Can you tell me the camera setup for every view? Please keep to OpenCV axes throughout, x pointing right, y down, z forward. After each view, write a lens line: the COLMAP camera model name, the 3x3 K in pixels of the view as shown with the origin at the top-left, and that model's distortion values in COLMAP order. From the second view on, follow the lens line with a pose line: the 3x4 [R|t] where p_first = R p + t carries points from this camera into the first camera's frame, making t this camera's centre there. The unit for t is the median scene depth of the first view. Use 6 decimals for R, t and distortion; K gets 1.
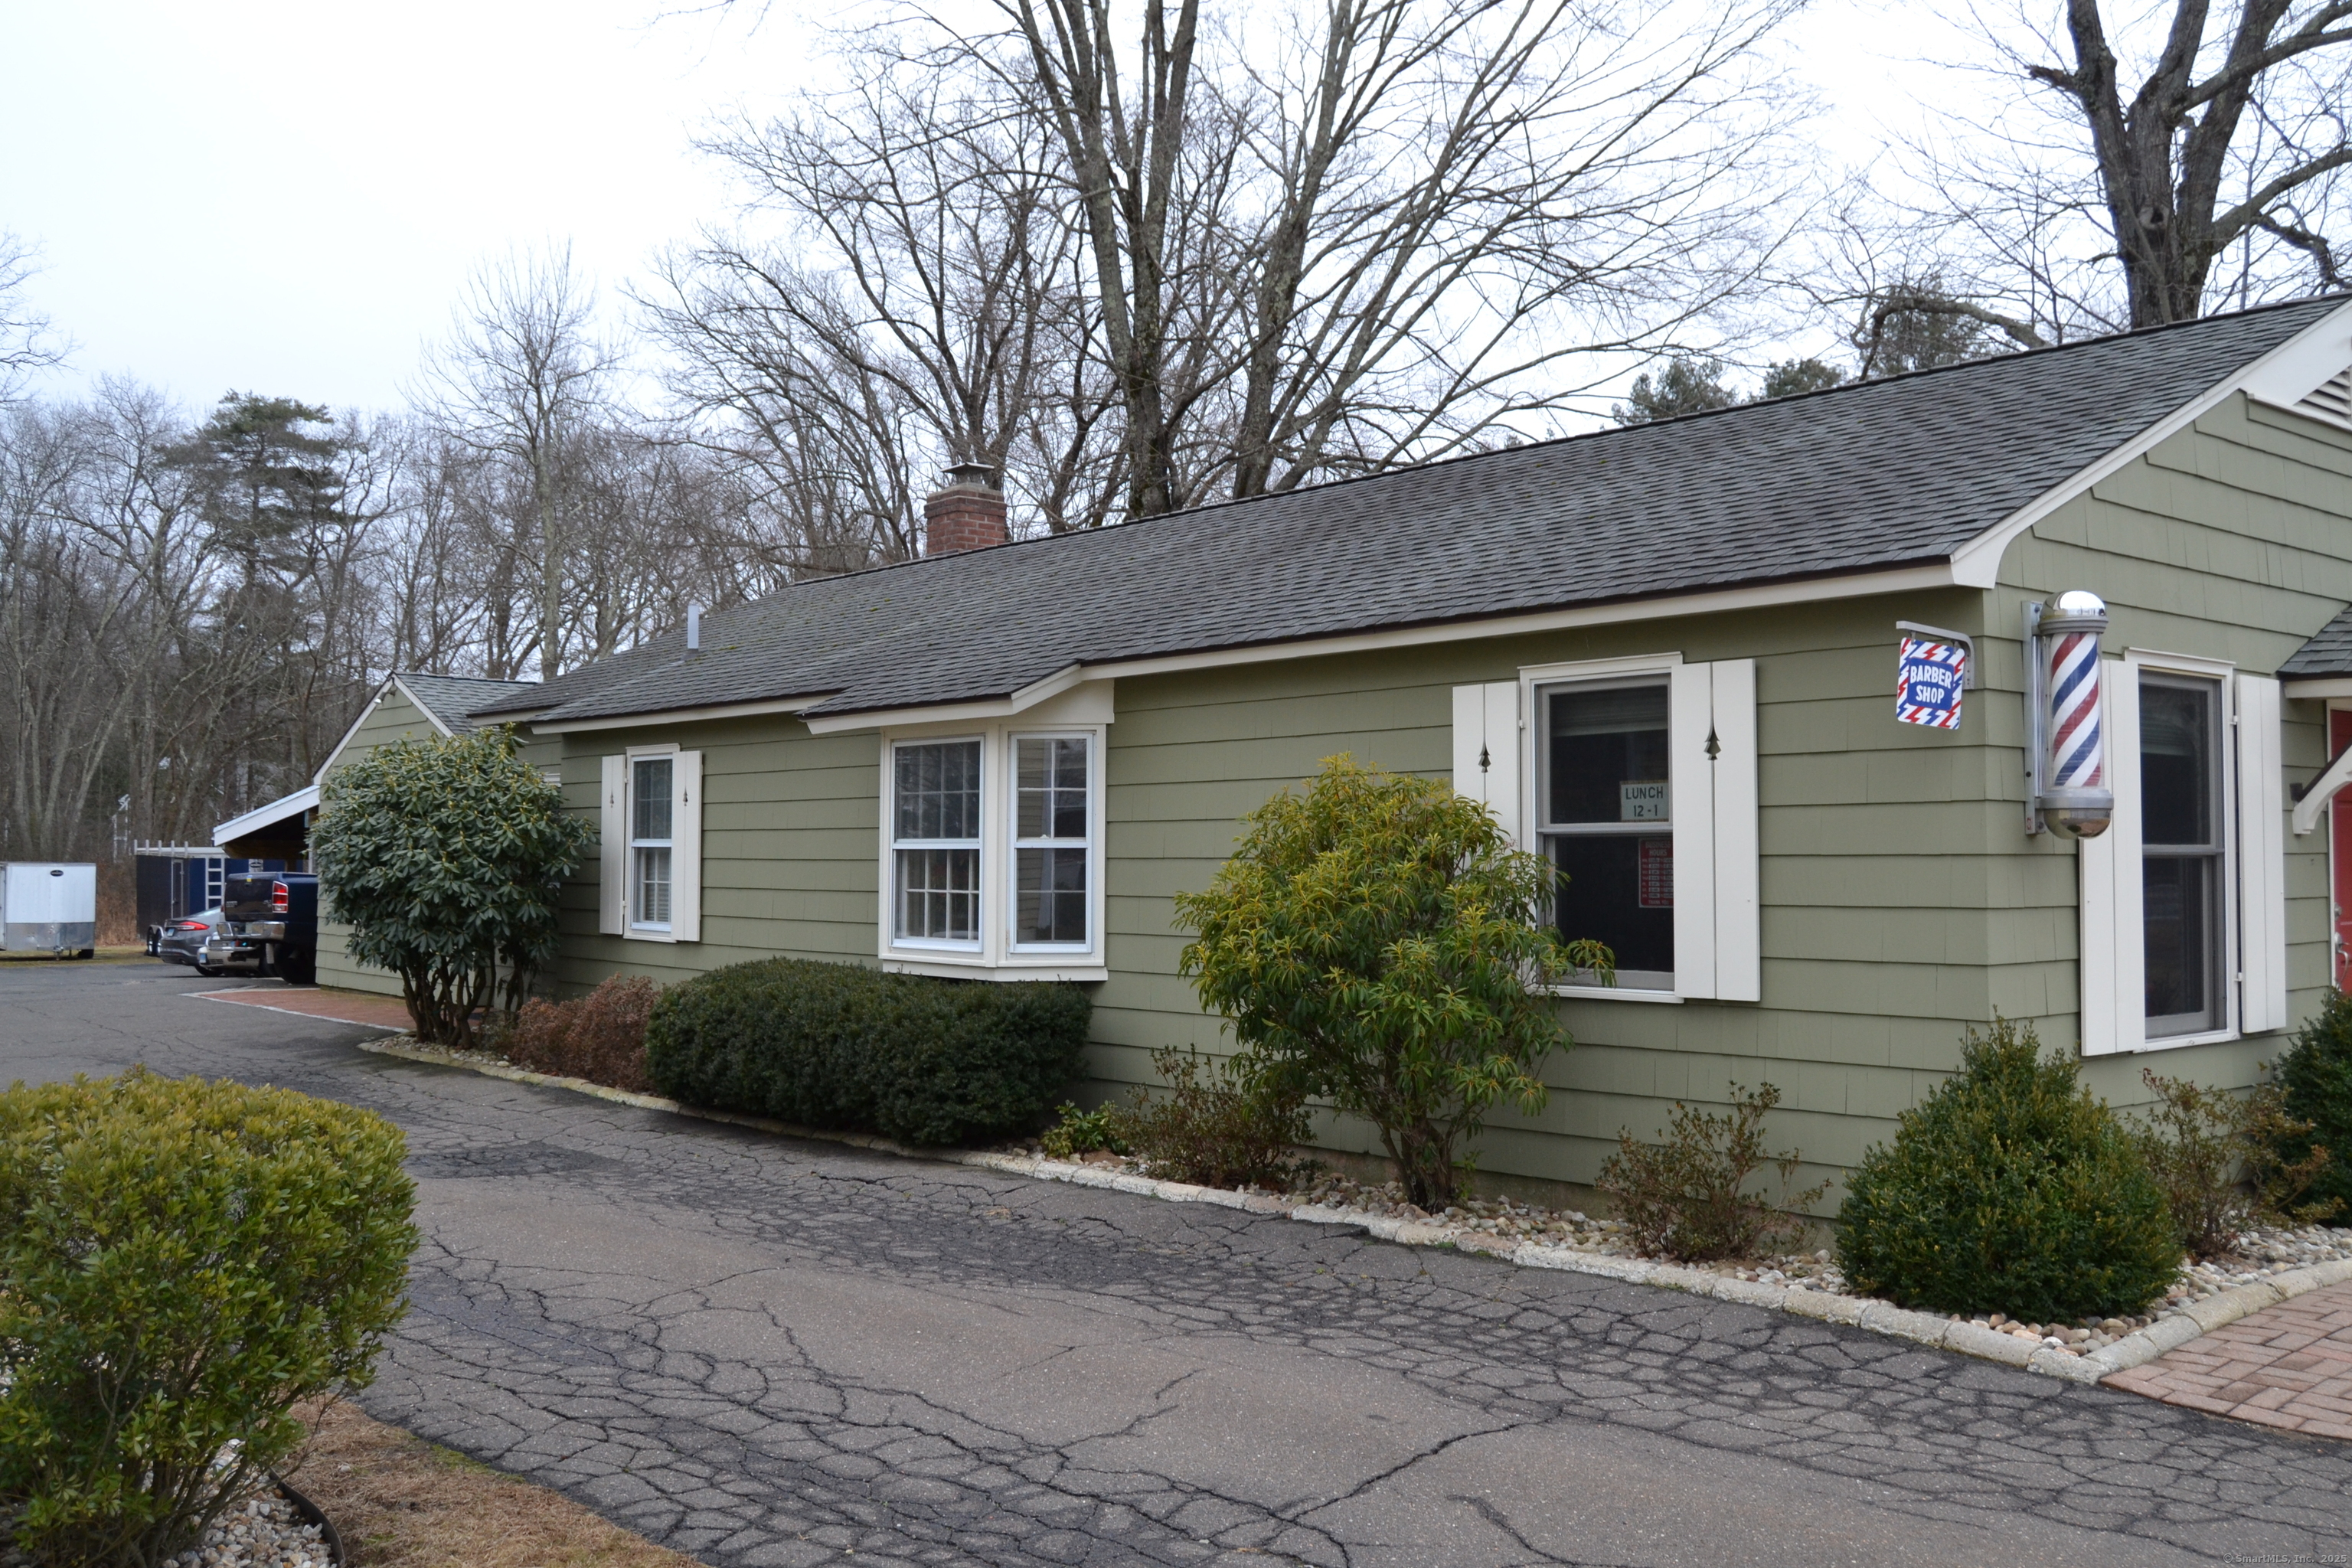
lens RADIAL K [[2145.4, 0, 1183.2], [0, 2145.4, 777.7], [0, 0, 1]] dist [-0.073042, 0.000000]
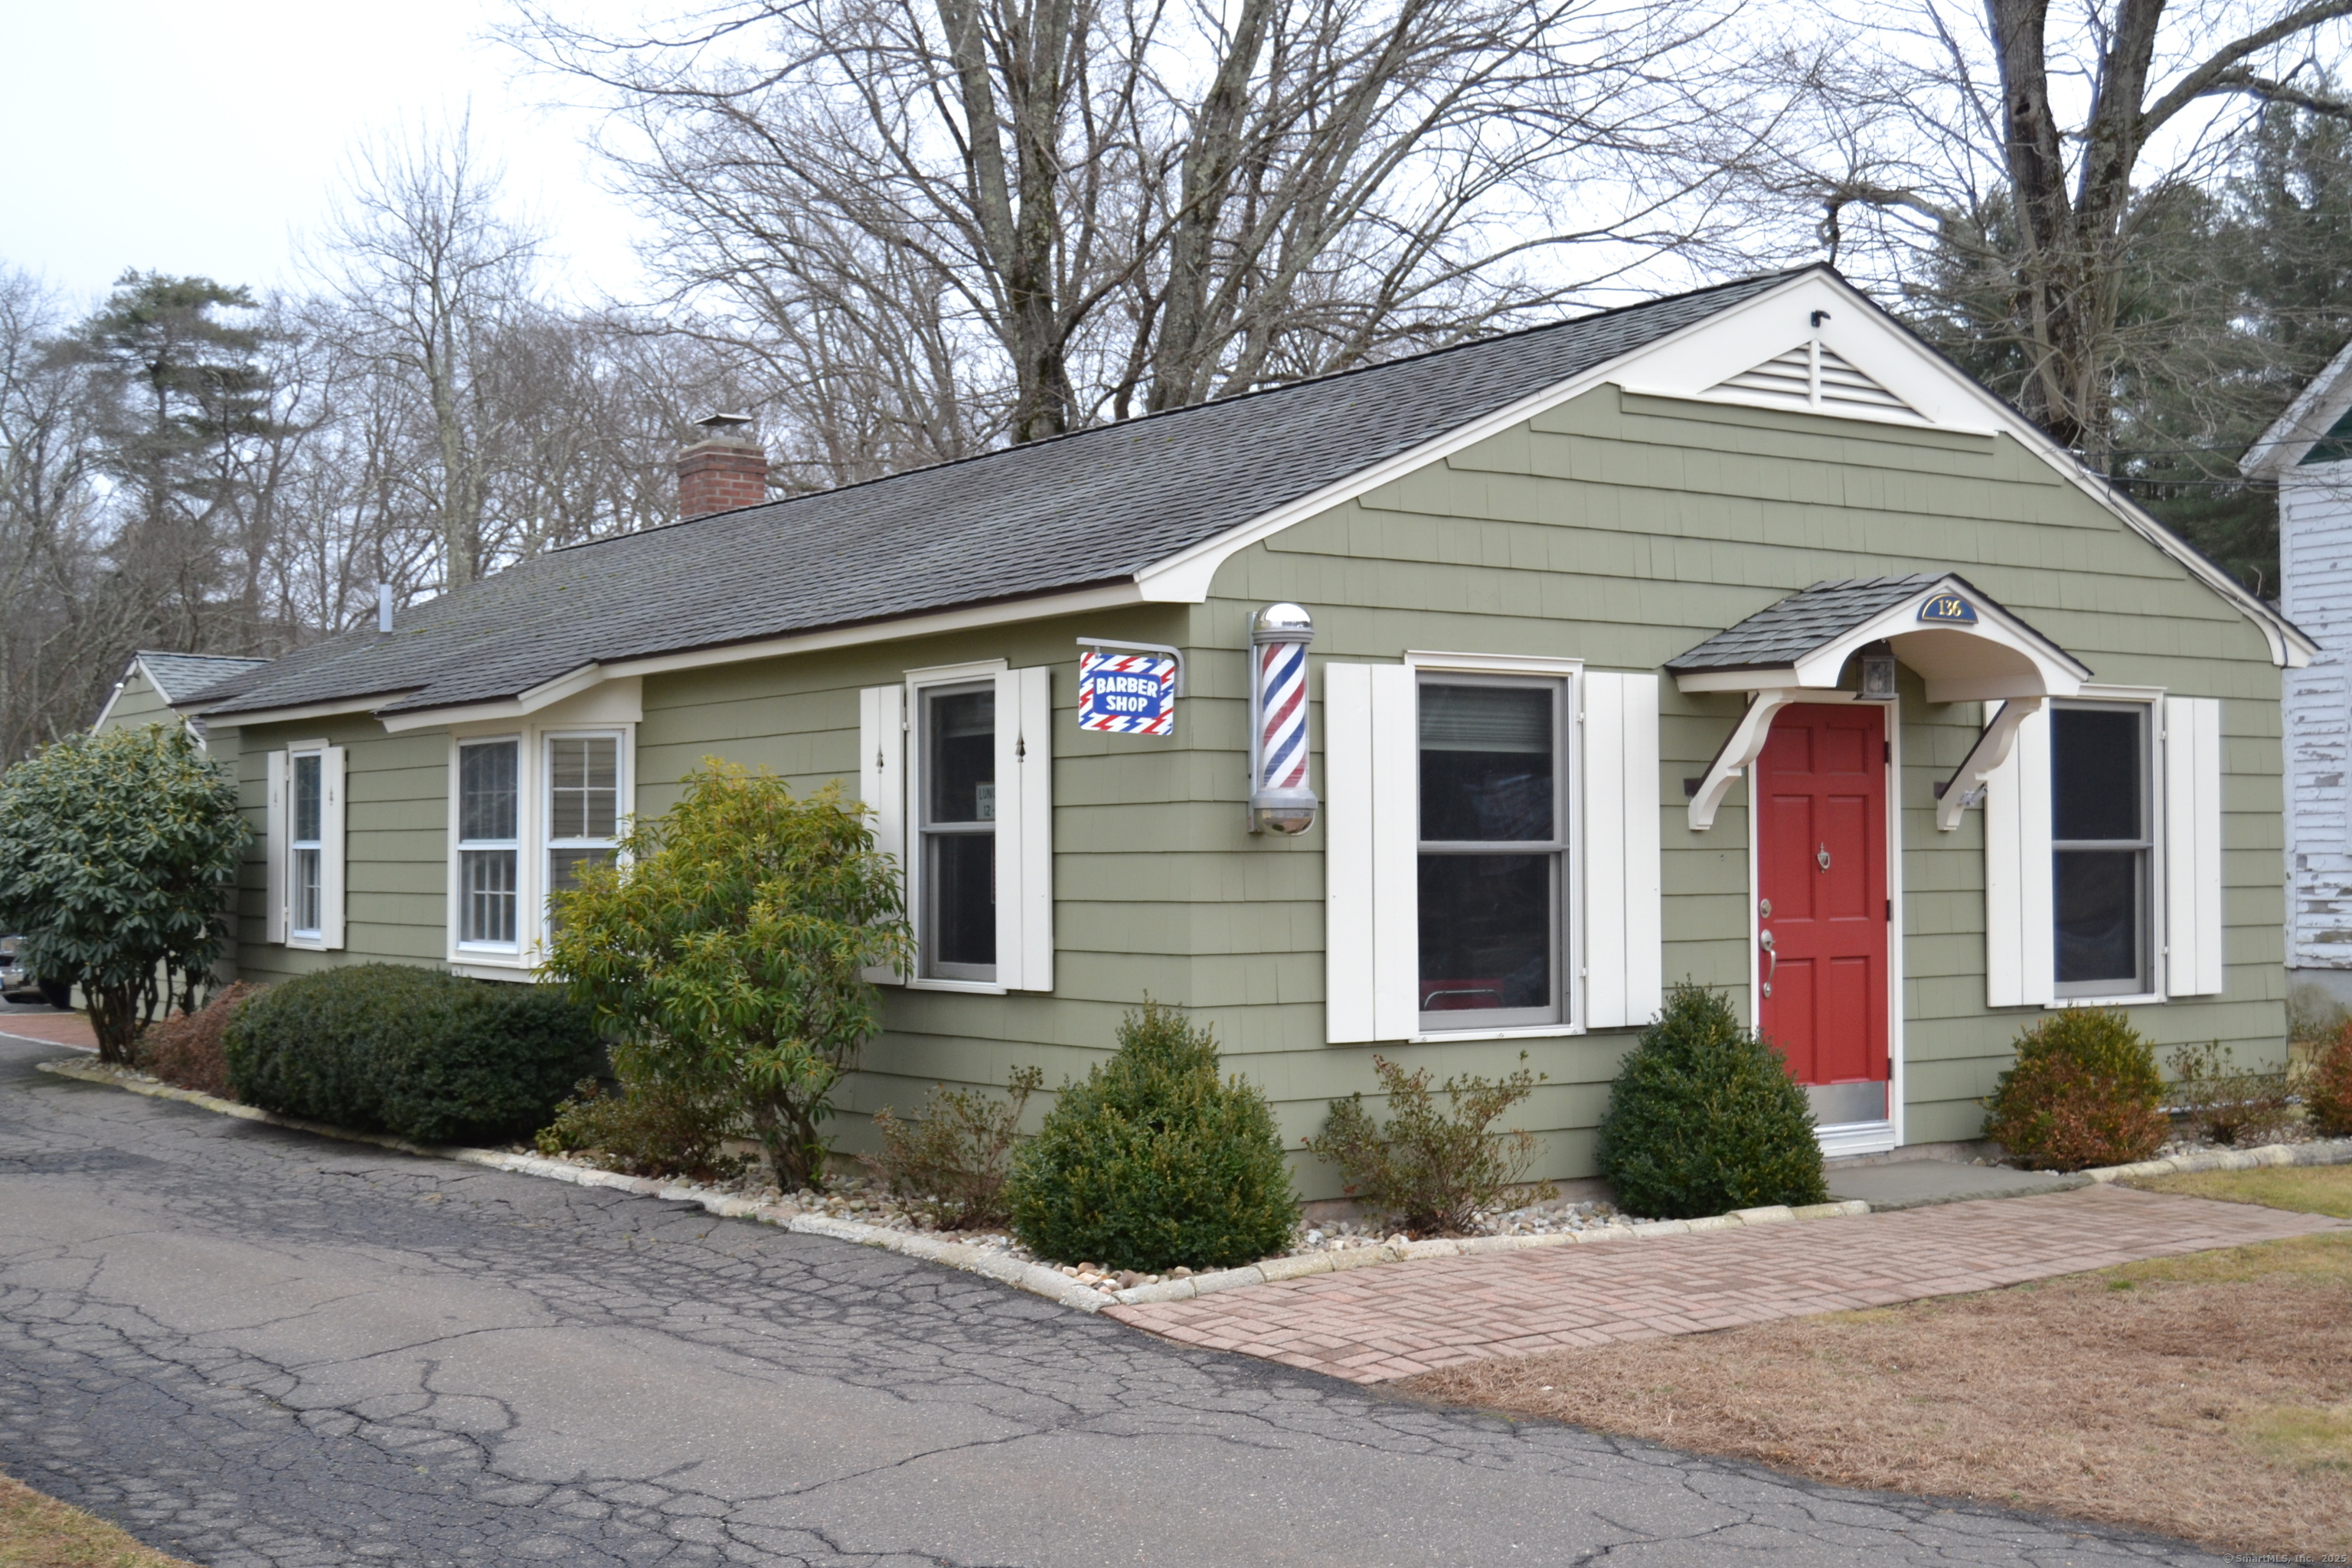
lens RADIAL K [[2893.5, 0, 1170.9], [0, 2893.5, 787.5], [0, 0, 1]] dist [-0.067318, 0.000000]
pose [[0.995875, -0.007348, -0.090443, 0.327032], [0.008504, 0.999887, 0.012402, -0.009419], [0.090342, -0.013120, 0.995824, -0.297448]]
